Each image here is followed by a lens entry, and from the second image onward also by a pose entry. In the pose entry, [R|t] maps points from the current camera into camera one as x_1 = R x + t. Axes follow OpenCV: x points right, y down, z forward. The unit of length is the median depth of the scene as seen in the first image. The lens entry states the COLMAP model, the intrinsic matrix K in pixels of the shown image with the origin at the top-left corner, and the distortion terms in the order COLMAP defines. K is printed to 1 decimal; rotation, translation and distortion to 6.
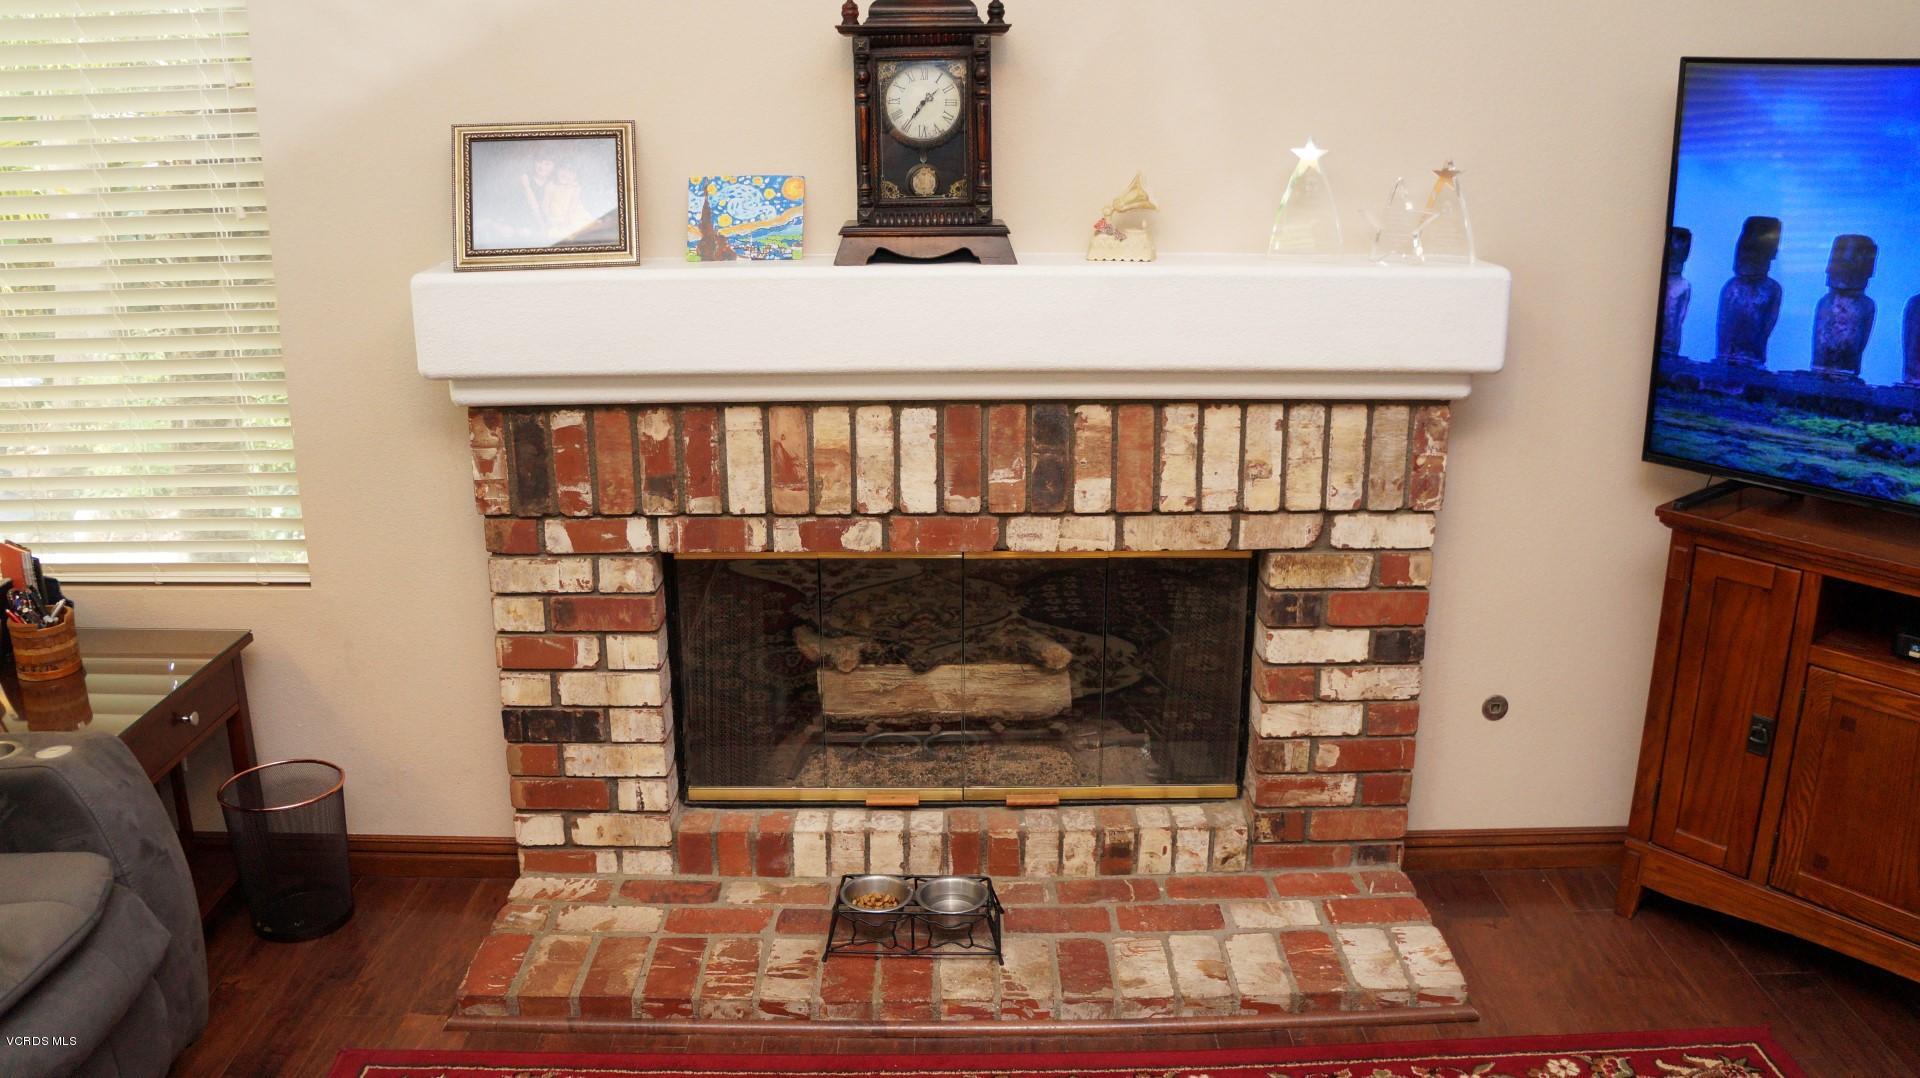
lens RADIAL K [[1541.2, 0, 964.2], [0, 1541.2, 533.6], [0, 0, 1]] dist [-0.188802, 0.136467]
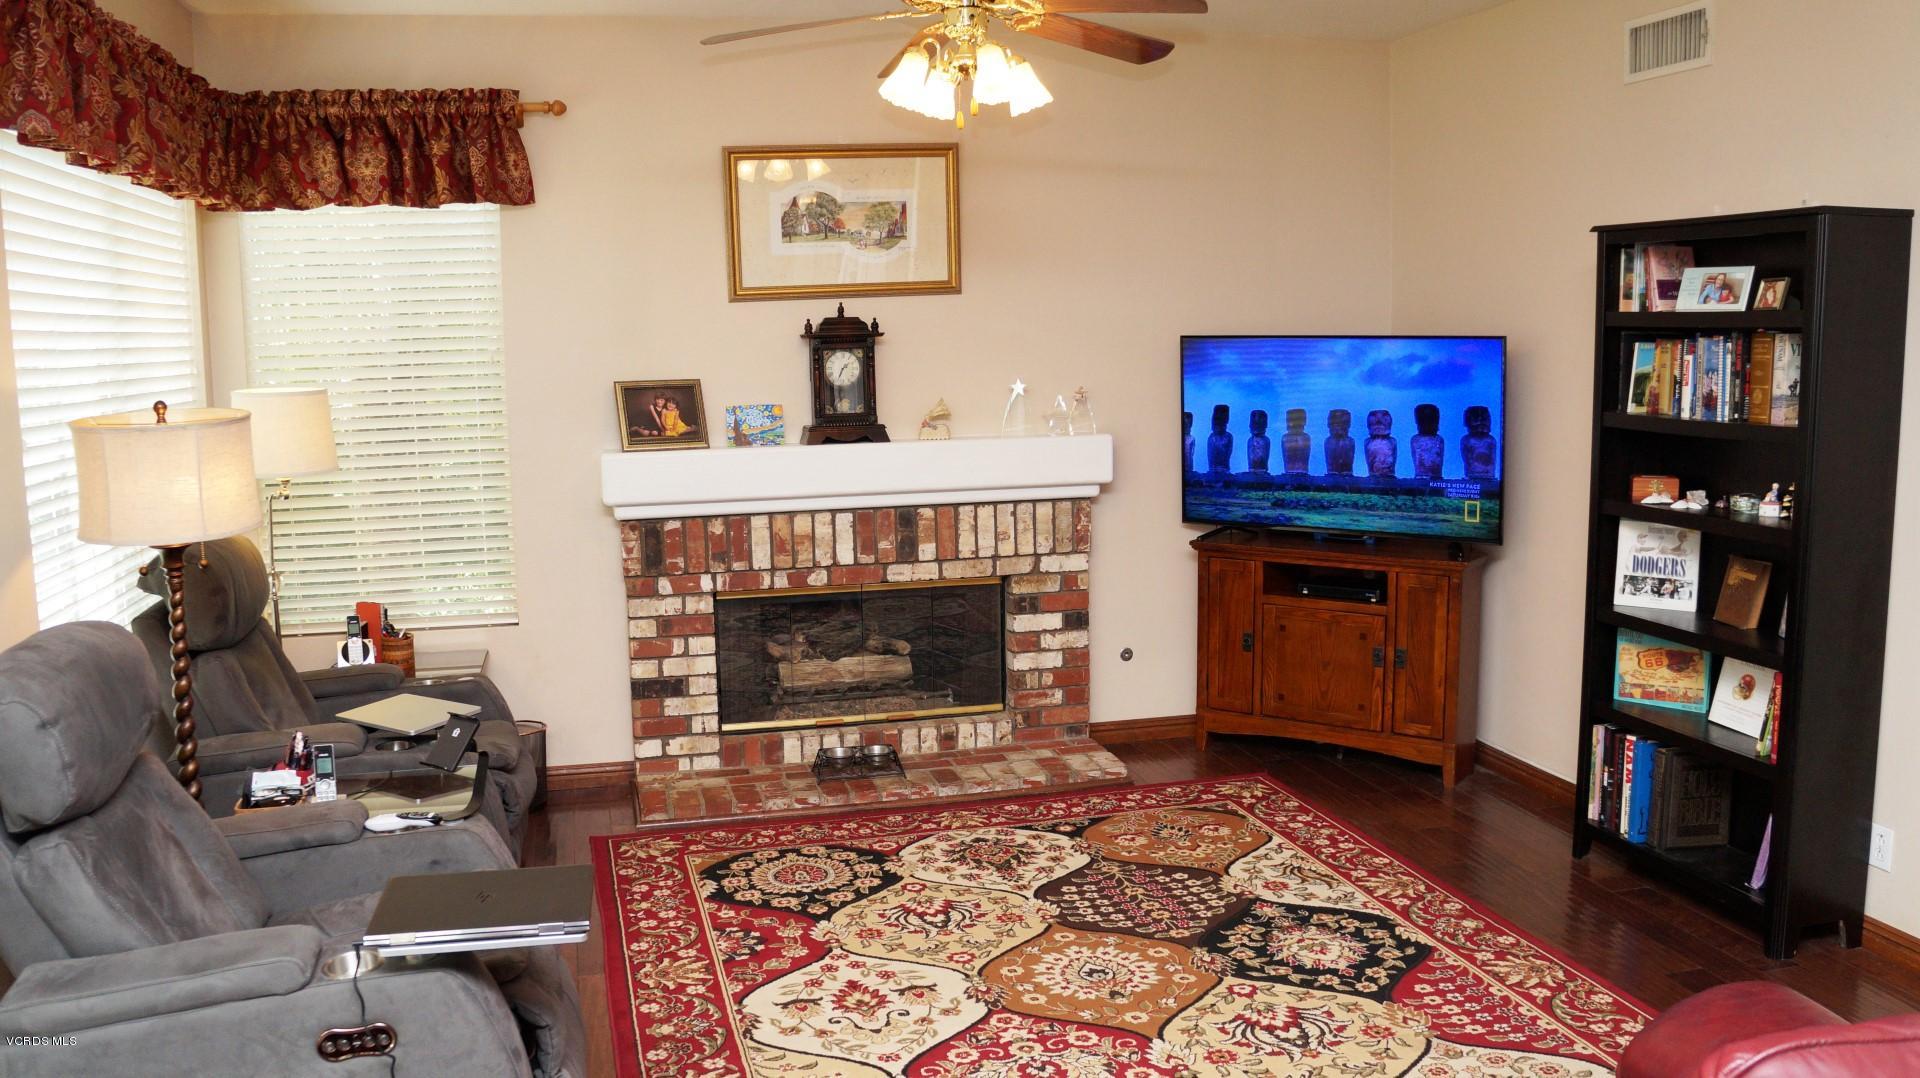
lens RADIAL K [[1530.7, 0, 966.1], [0, 1530.7, 531.9], [0, 0, 1]] dist [-0.188228, 0.135091]
pose [[0.970442, -0.045967, 0.236914, -0.351057], [0.083328, 0.985140, -0.150188, 0.261140], [-0.226490, 0.165490, 0.959852, -0.993229]]
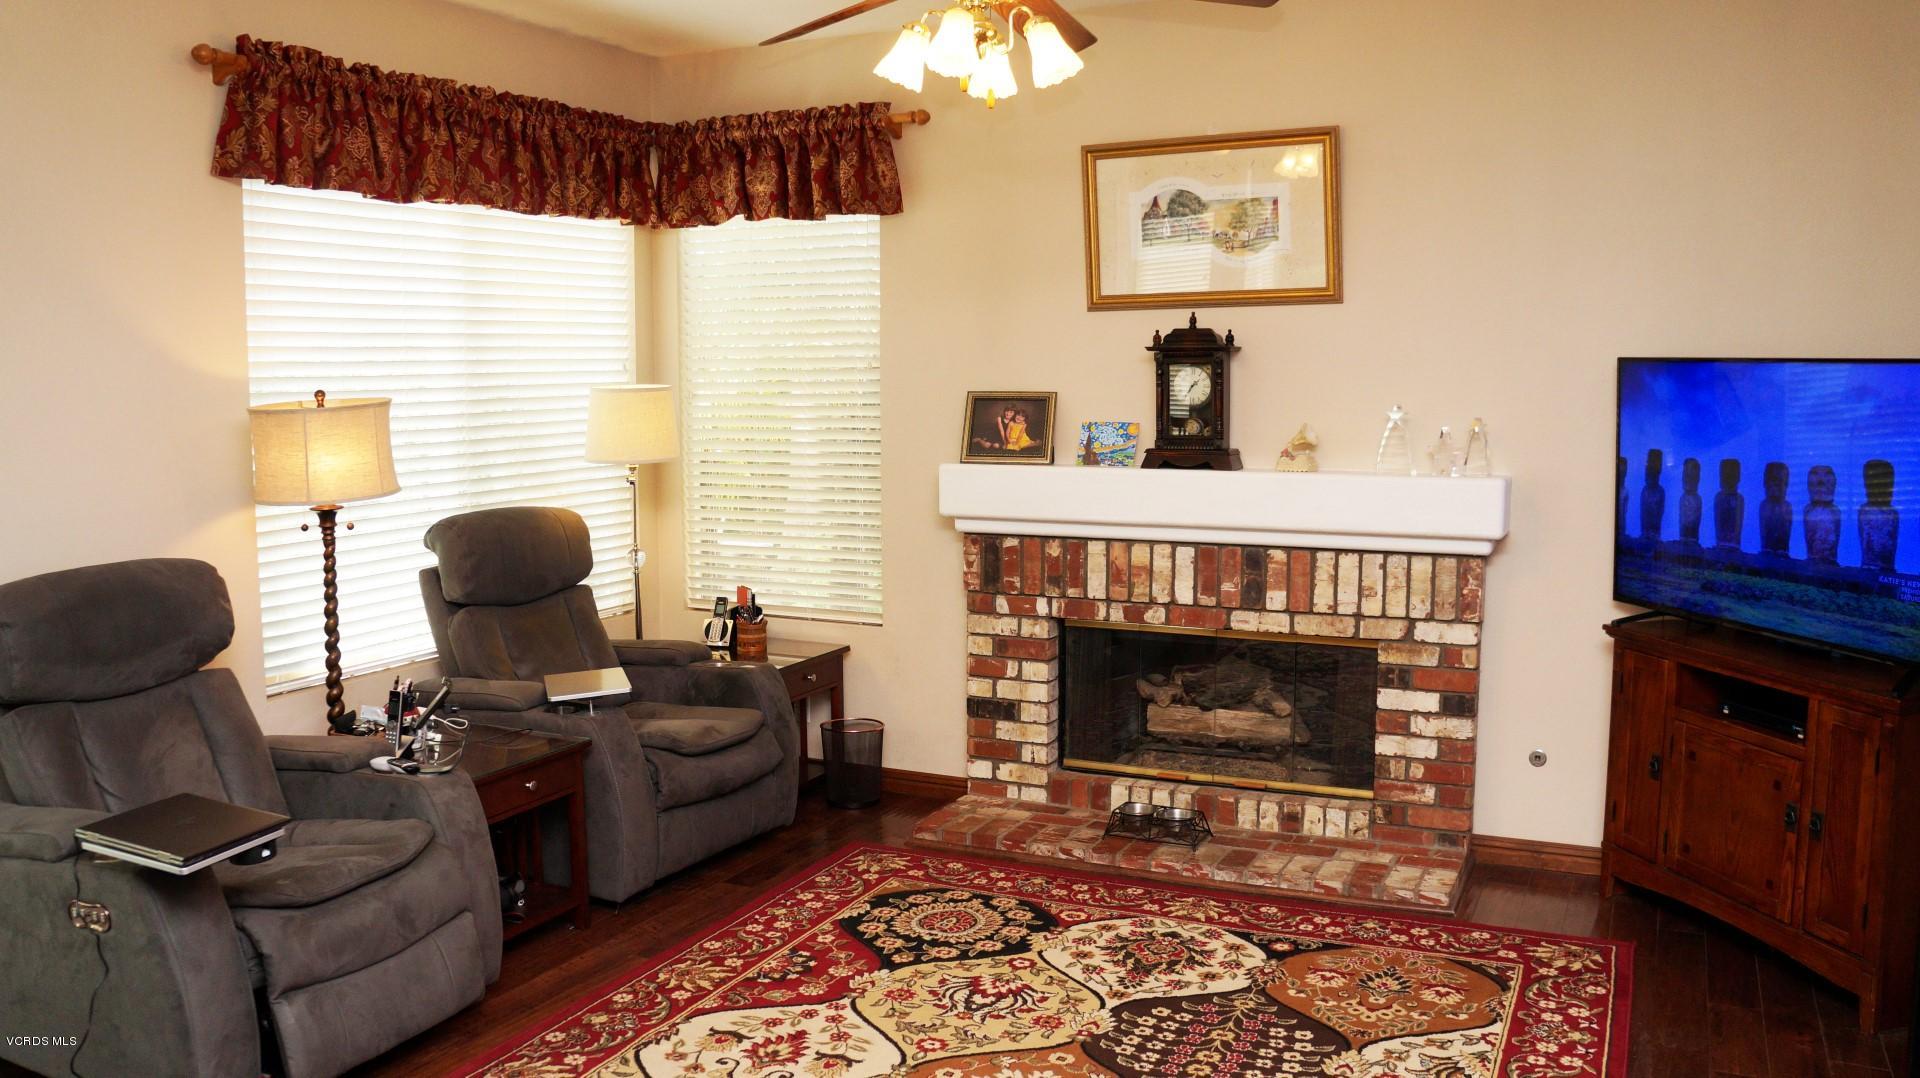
lens RADIAL K [[1530.7, 0, 966.1], [0, 1530.7, 531.9], [0, 0, 1]] dist [-0.188228, 0.135091]
pose [[0.901442, 0.045721, -0.430478, 0.512574], [-0.122270, 0.980809, -0.151868, 0.208943], [0.415273, 0.189535, 0.889733, -0.741785]]
